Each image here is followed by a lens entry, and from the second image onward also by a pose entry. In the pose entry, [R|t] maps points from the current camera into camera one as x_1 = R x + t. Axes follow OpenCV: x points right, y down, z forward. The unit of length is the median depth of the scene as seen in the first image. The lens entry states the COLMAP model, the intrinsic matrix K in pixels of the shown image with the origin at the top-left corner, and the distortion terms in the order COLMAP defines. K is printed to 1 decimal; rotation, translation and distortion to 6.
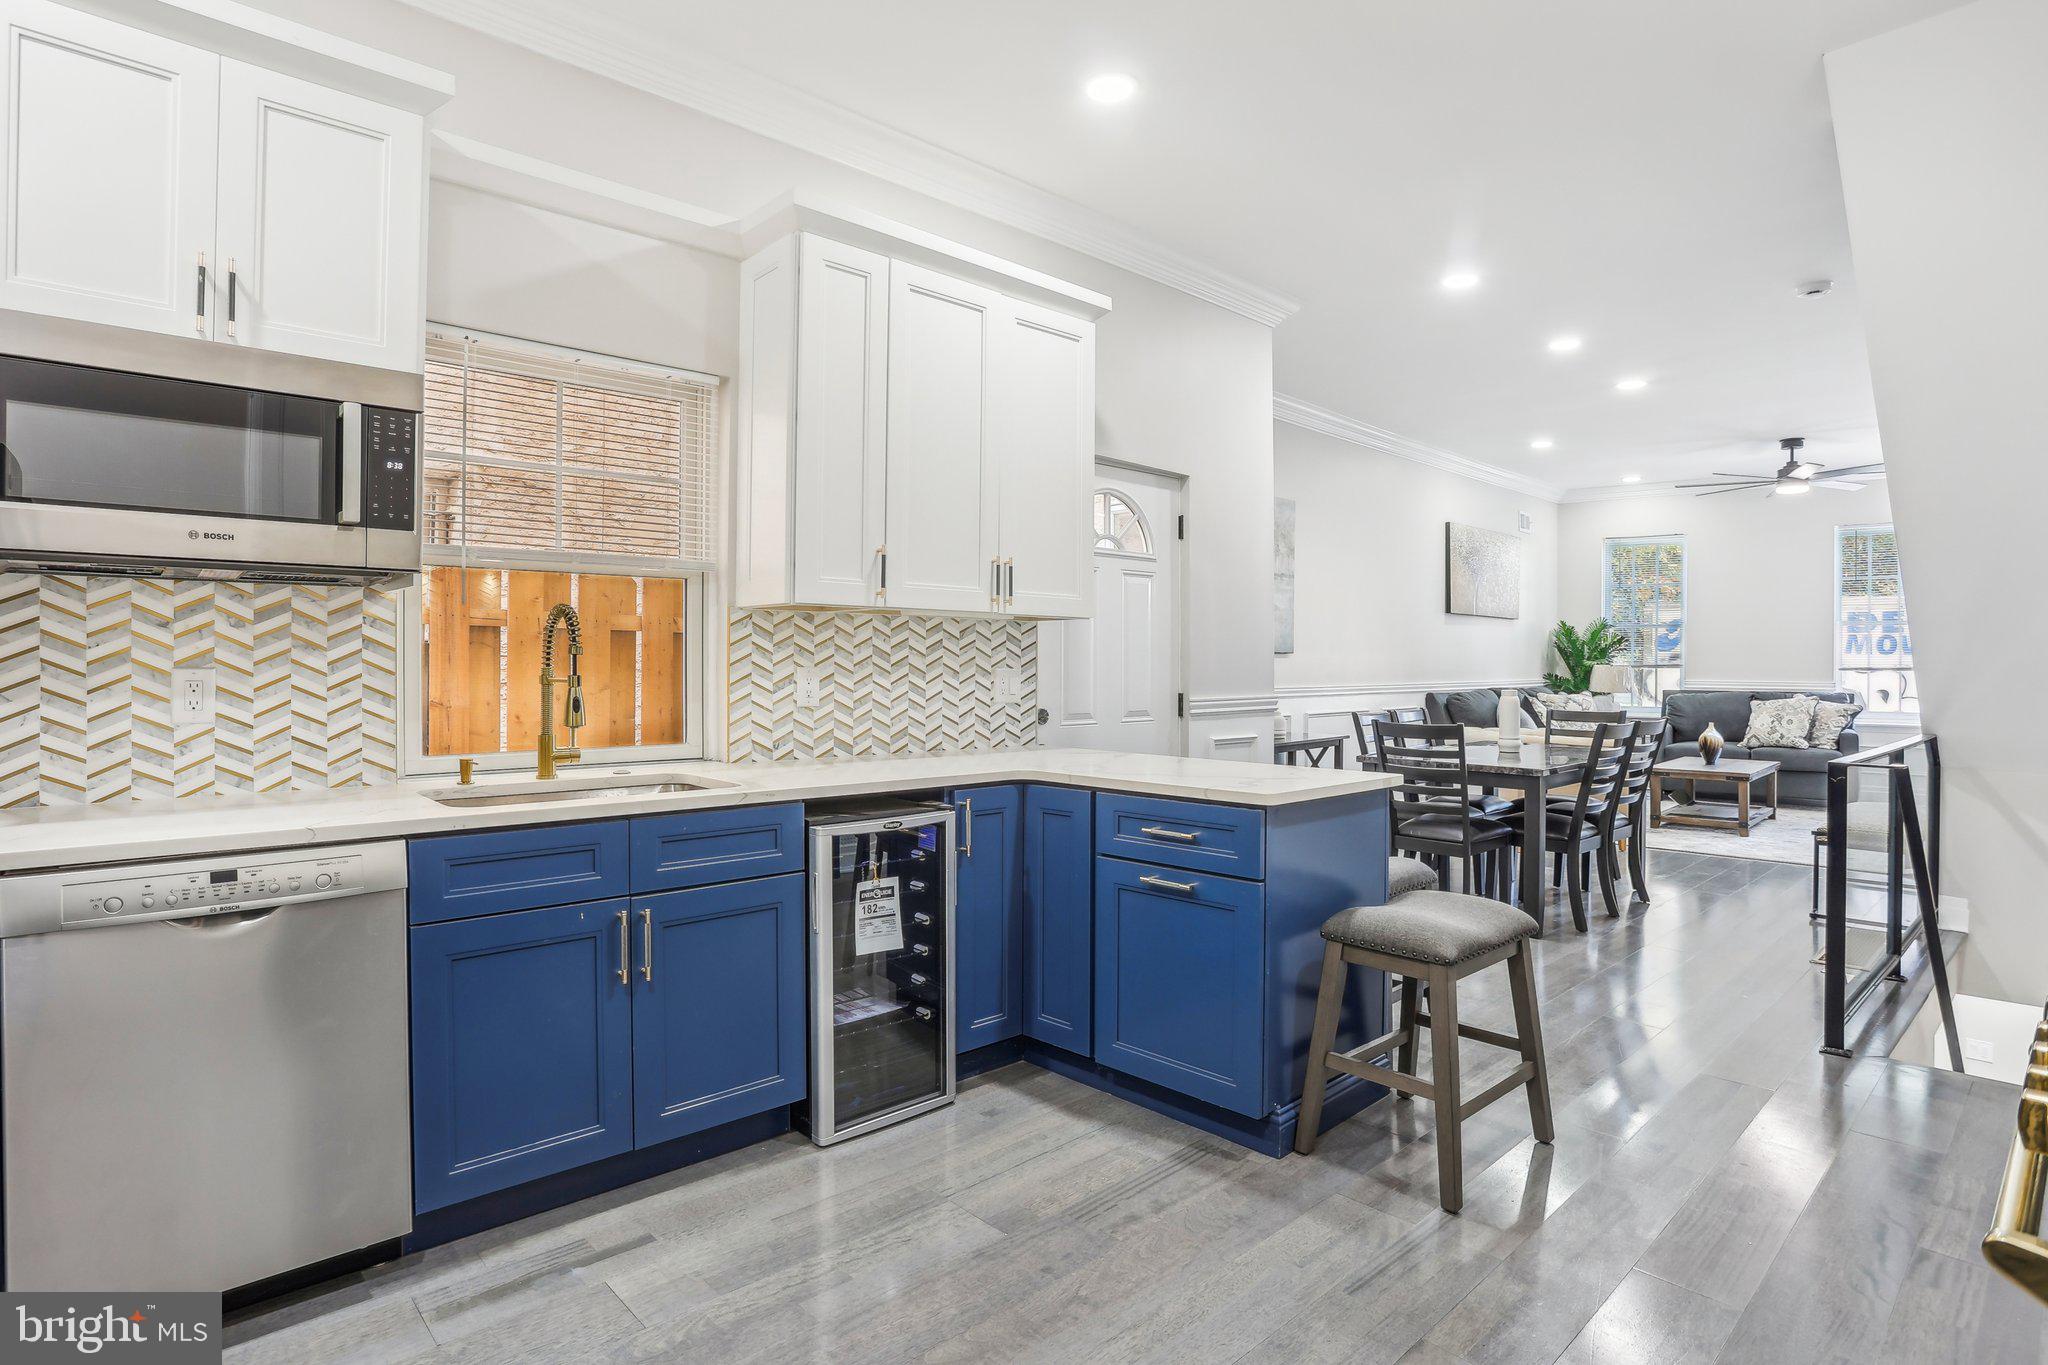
lens RADIAL K [[1057.9, 0, 976.2], [0, 1057.9, 674.2], [0, 0, 1]] dist [-0.072038, 0.029696]
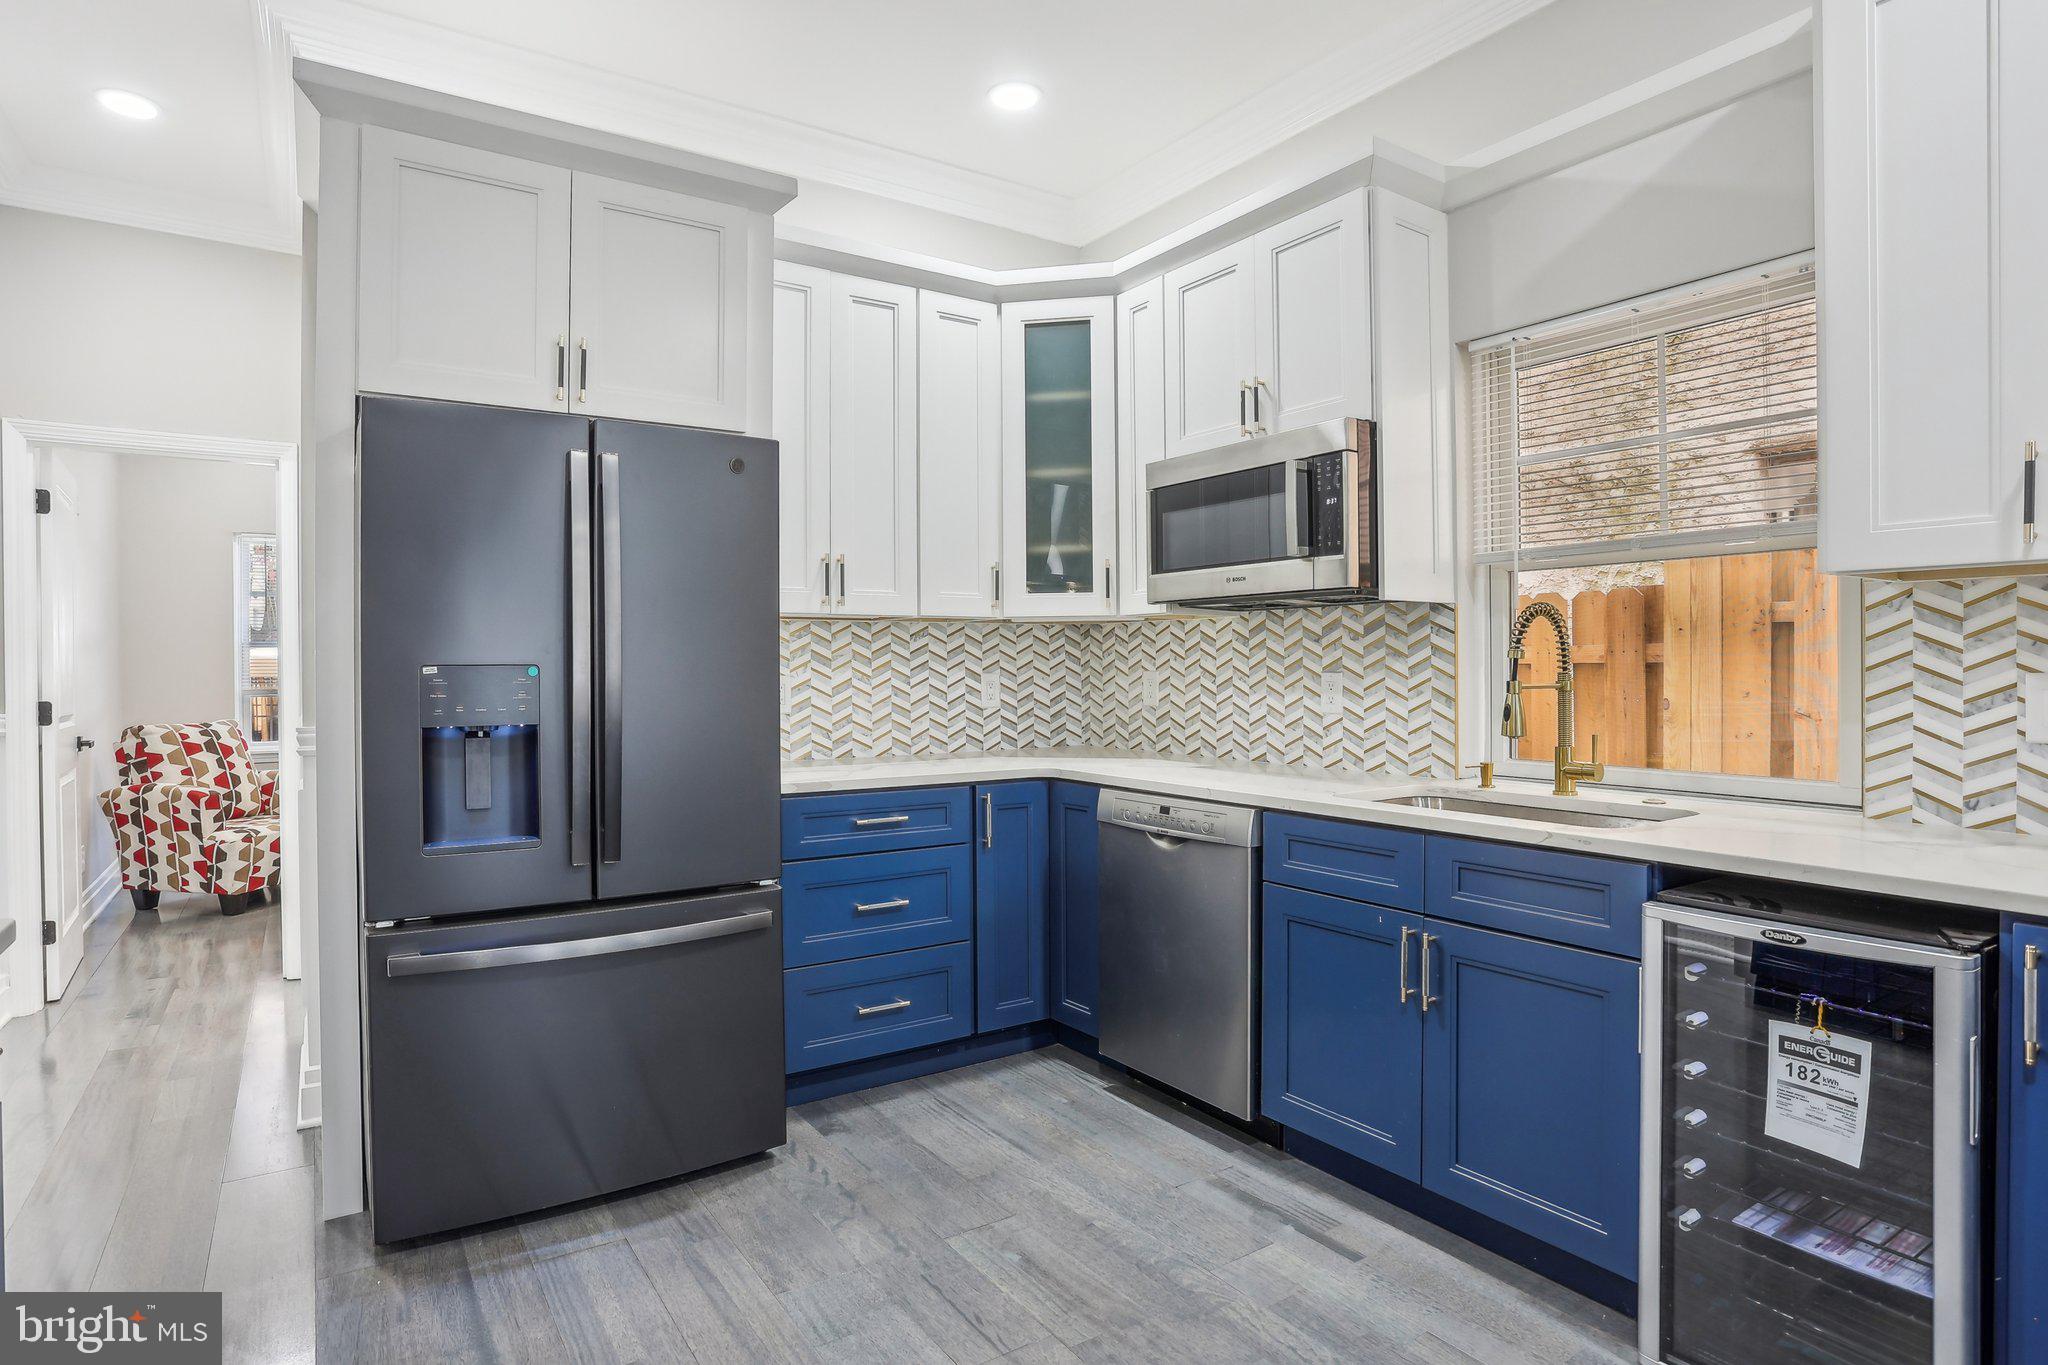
lens RADIAL K [[1057.9, 0, 976.2], [0, 1057.9, 674.2], [0, 0, 1]] dist [-0.072038, 0.029696]
pose [[-0.146420, 0.004012, -0.989214, 0.554758], [-0.007258, 0.999961, 0.005129, -0.005734], [0.989196, 0.007930, -0.146385, 0.624259]]
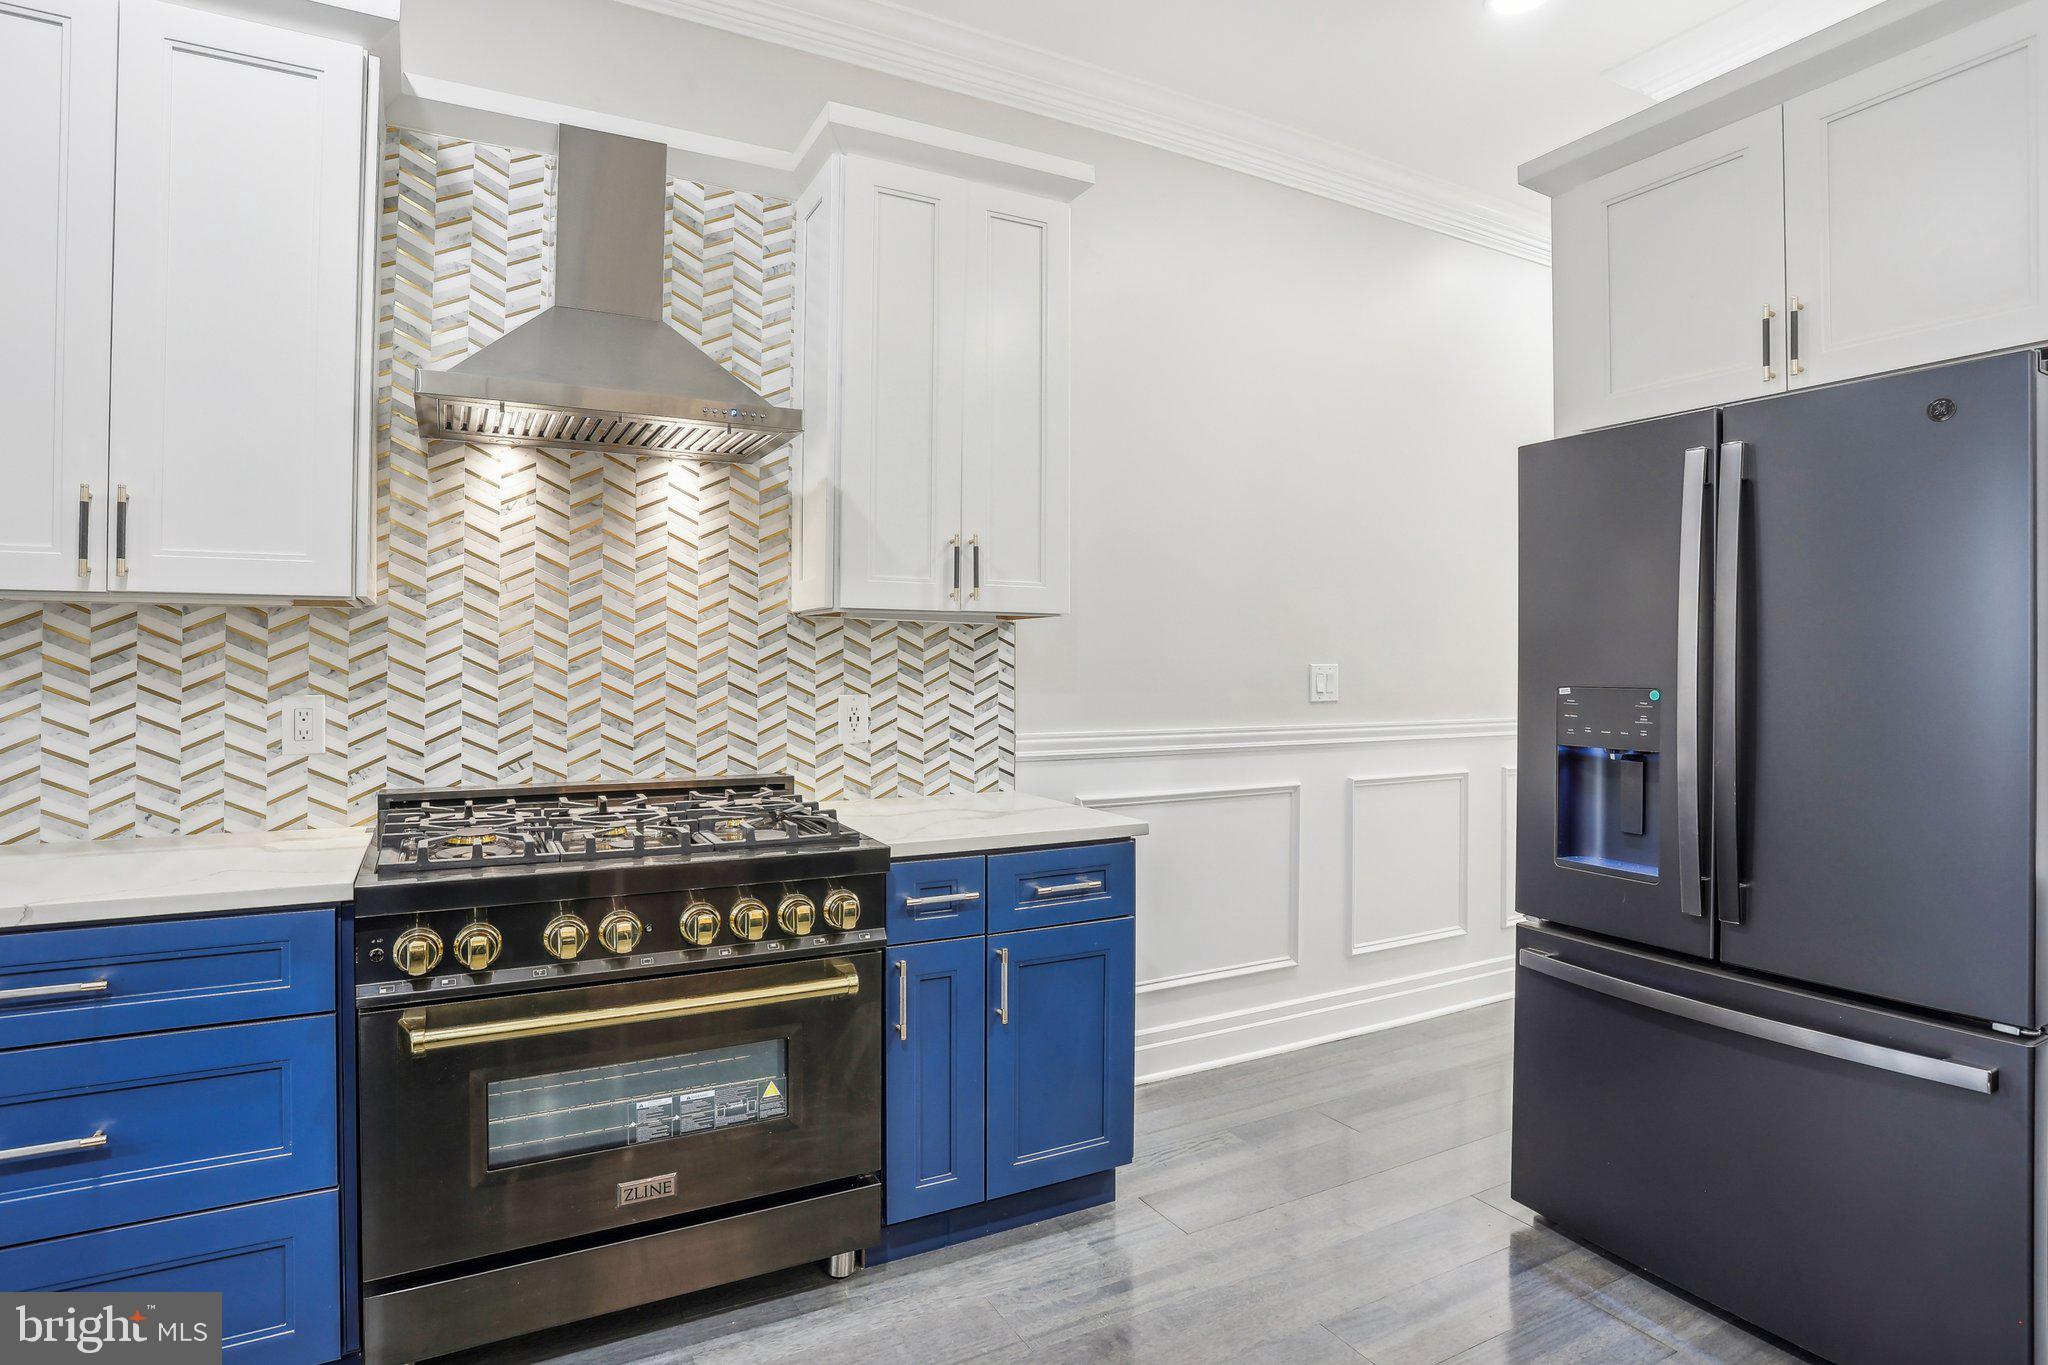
lens RADIAL K [[1063.9, 0, 1019.5], [0, 1063.9, 667.4], [0, 0, 1]] dist [-0.087659, 0.030870]
pose [[-0.972008, -0.007524, 0.234829, 0.076033], [-0.004097, 0.999878, 0.015079, -0.030384], [-0.234914, 0.013695, -0.971920, 0.999122]]
